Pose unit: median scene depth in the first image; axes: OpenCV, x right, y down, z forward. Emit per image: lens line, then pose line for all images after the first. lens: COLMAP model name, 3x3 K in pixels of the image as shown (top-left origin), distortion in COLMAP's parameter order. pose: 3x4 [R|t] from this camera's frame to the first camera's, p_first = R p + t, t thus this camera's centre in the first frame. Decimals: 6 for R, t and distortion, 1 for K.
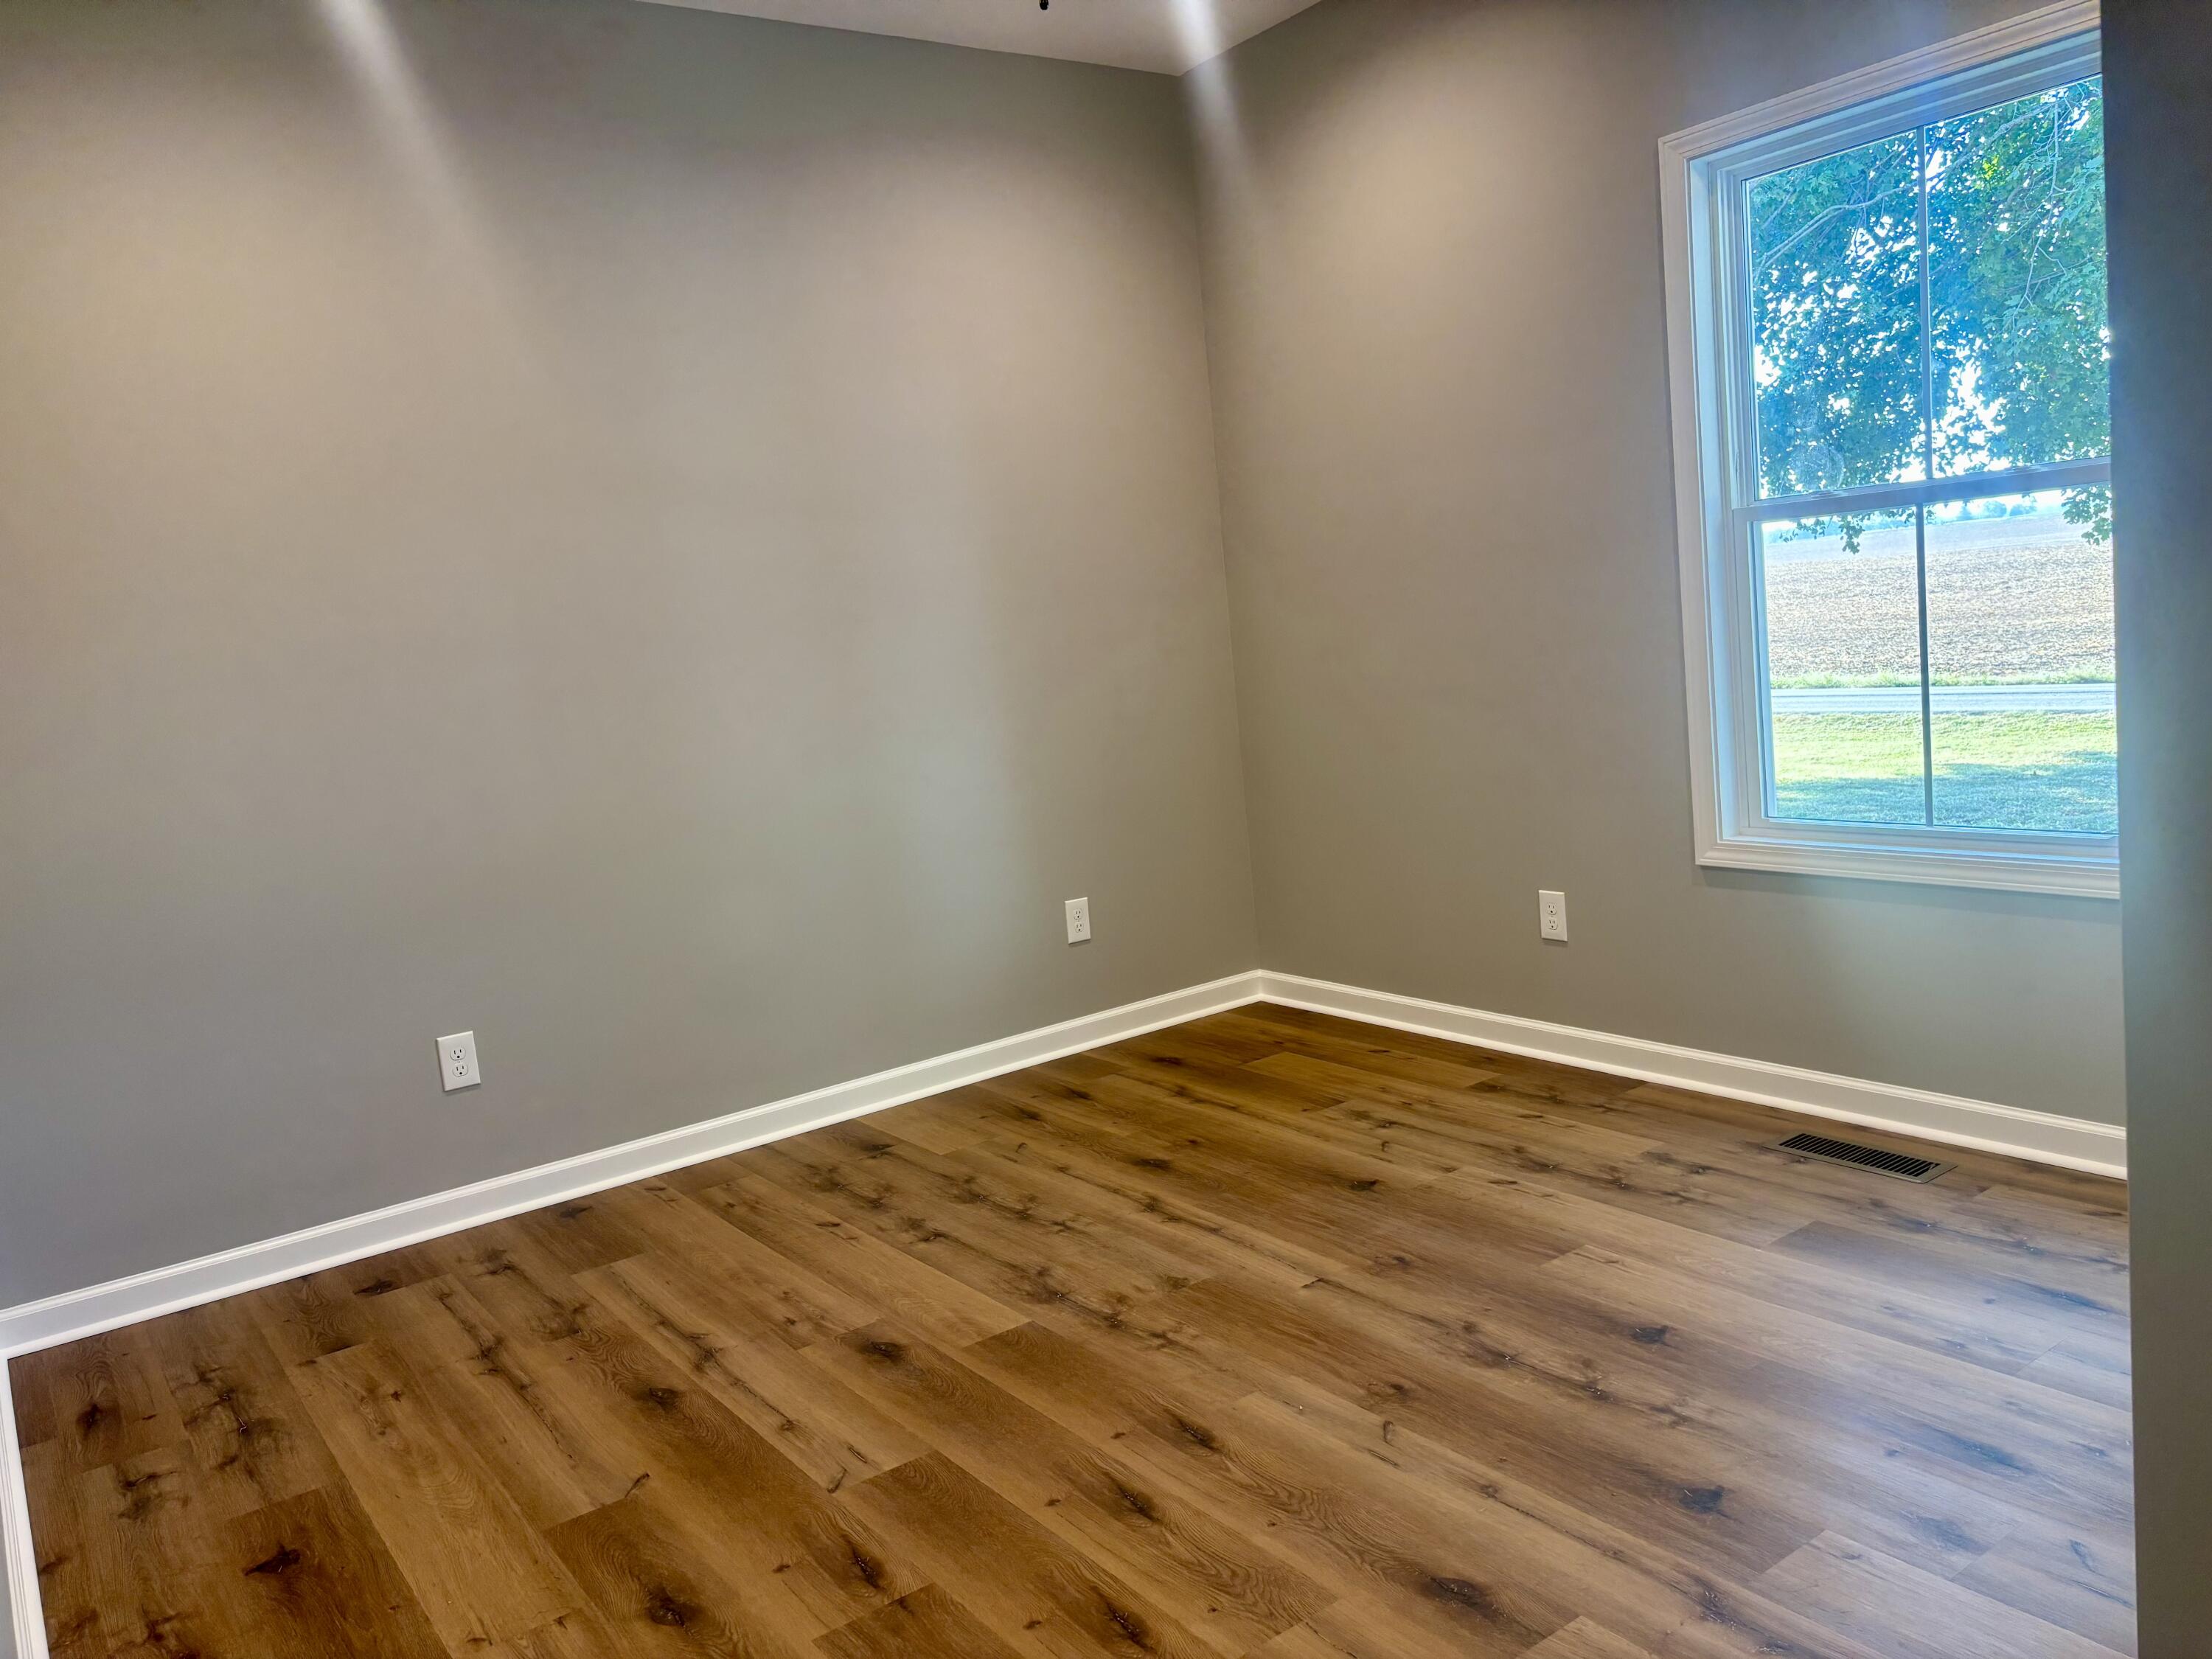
lens RADIAL K [[1694.2, 0, 1106.0], [0, 1694.2, 829.5], [0, 0, 1]] dist [0.044147, -0.000350]
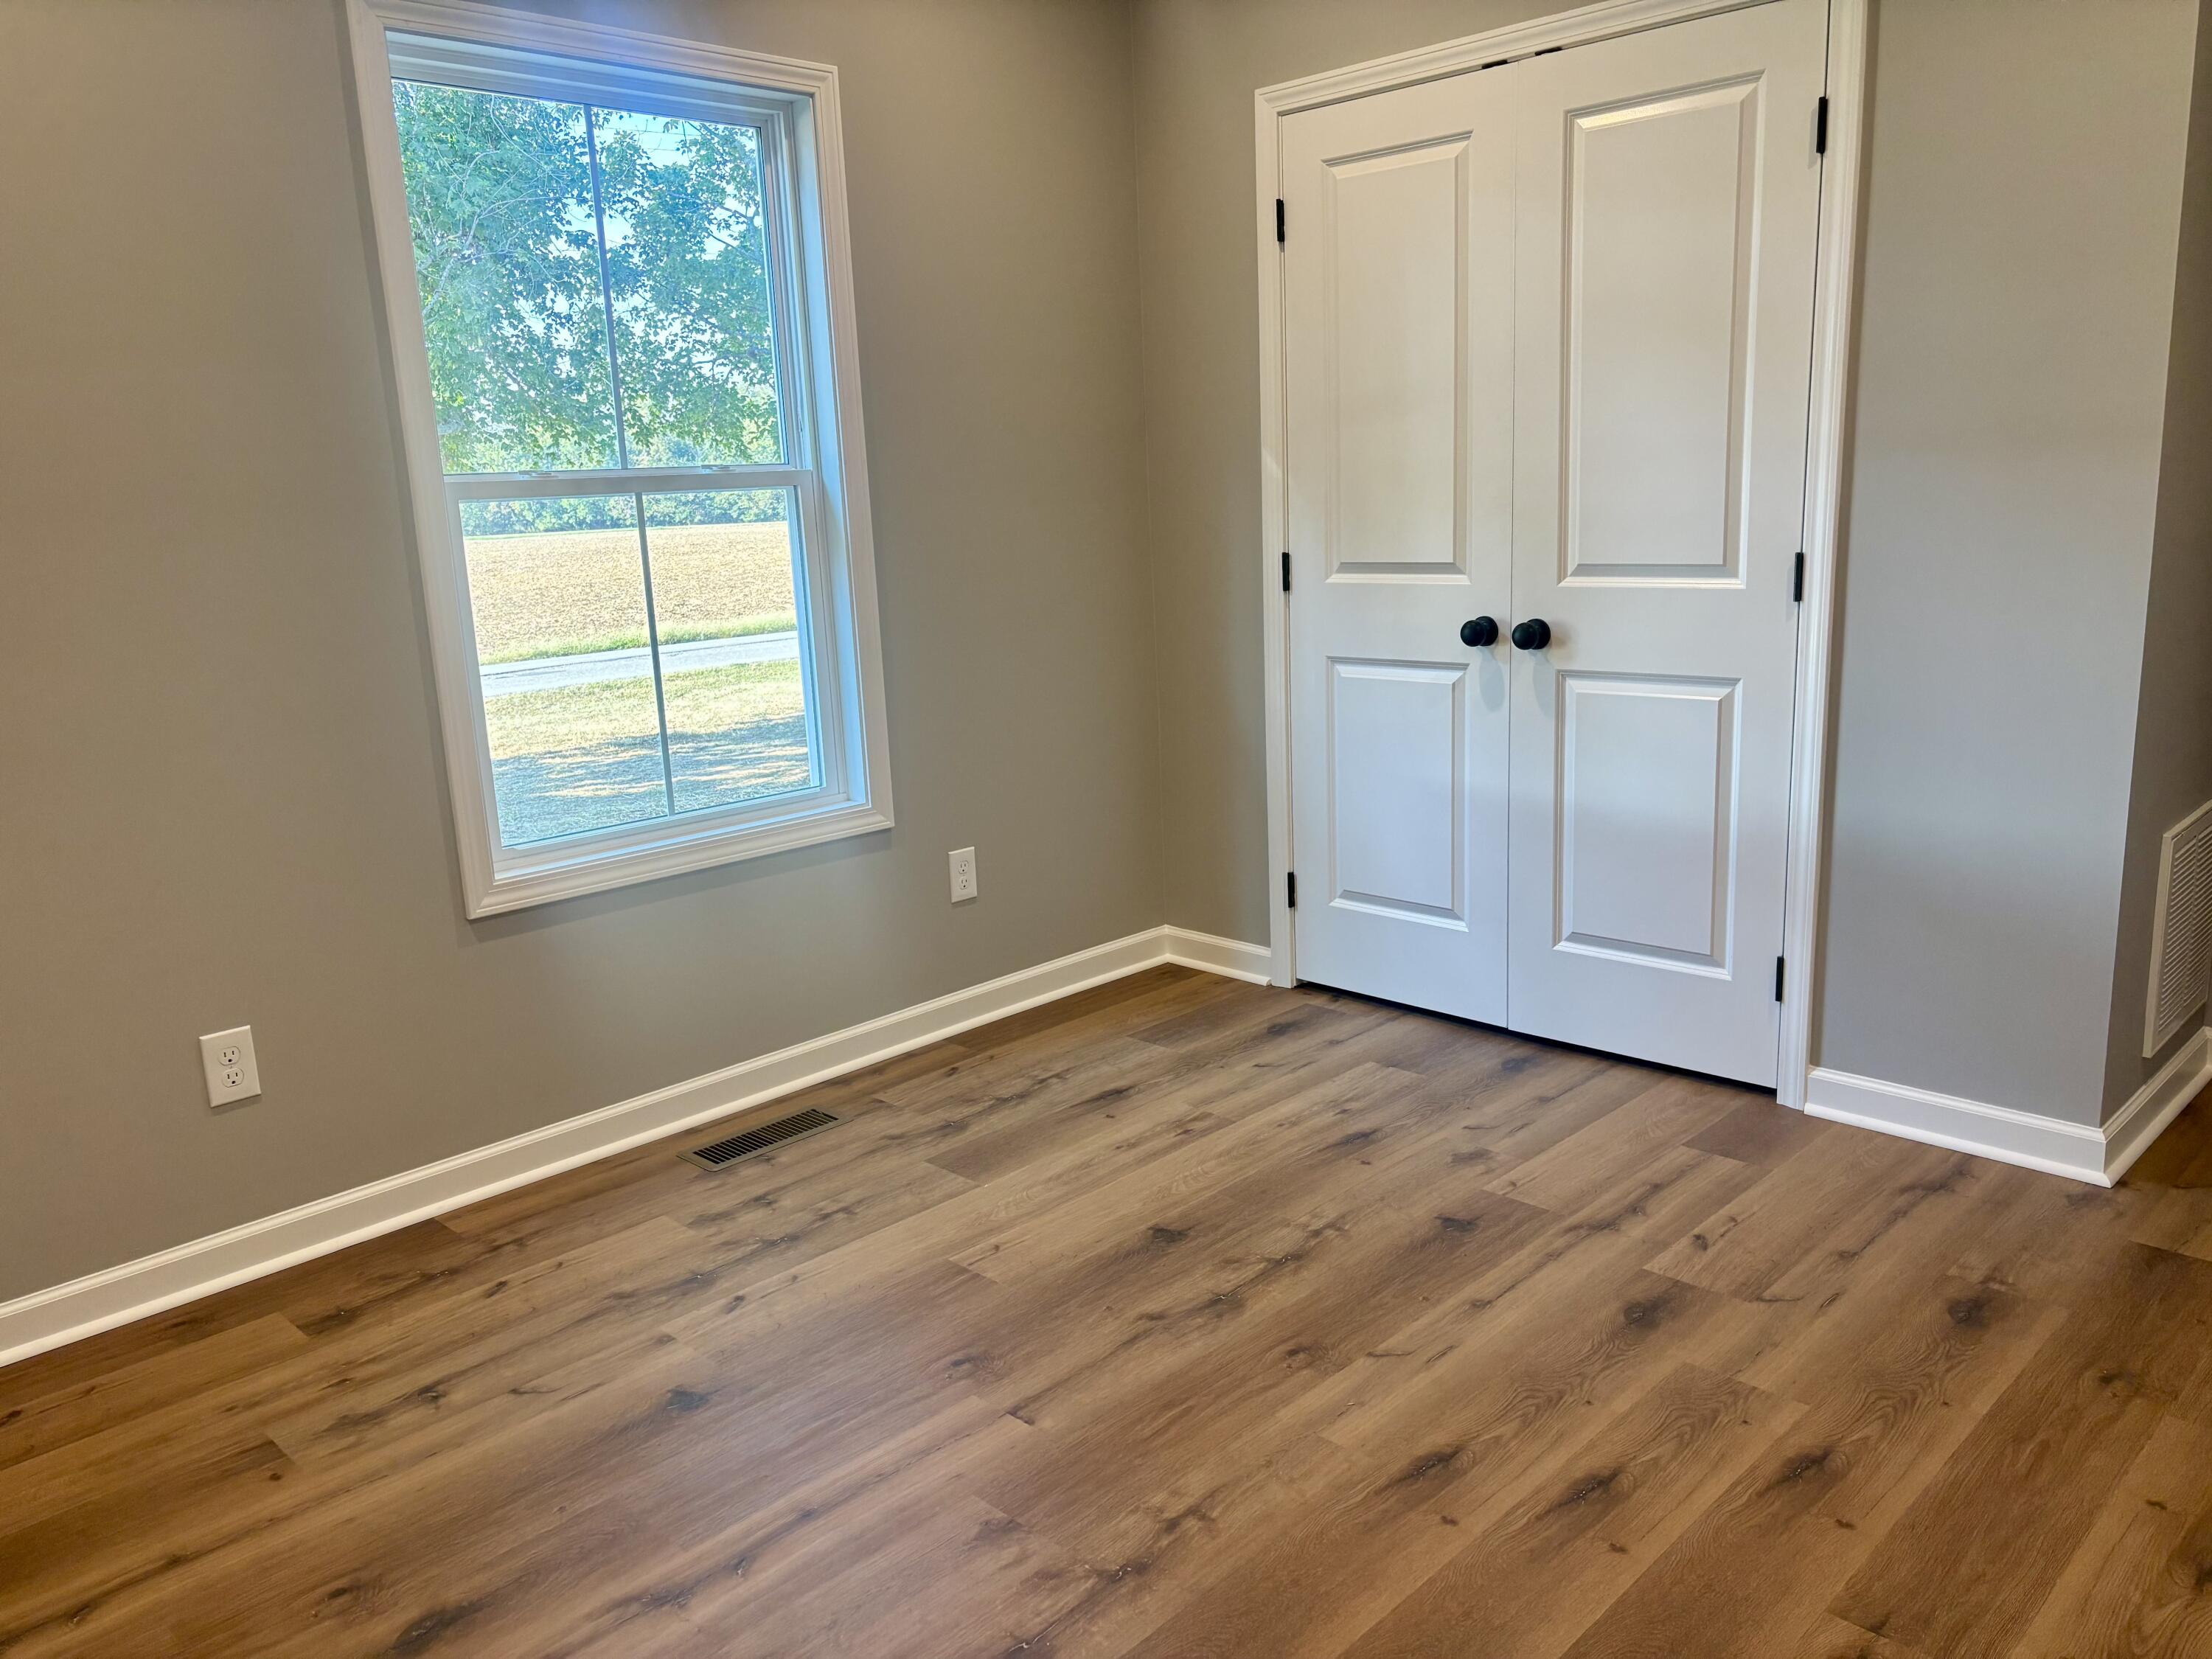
lens RADIAL K [[1694.2, 0, 1106.0], [0, 1694.2, 829.5], [0, 0, 1]] dist [0.044147, -0.000350]
pose [[-0.174731, -0.101260, 0.979395, -0.586199], [0.186342, 0.973321, 0.133877, -0.086247], [-0.966823, 0.205894, -0.151200, 0.970749]]
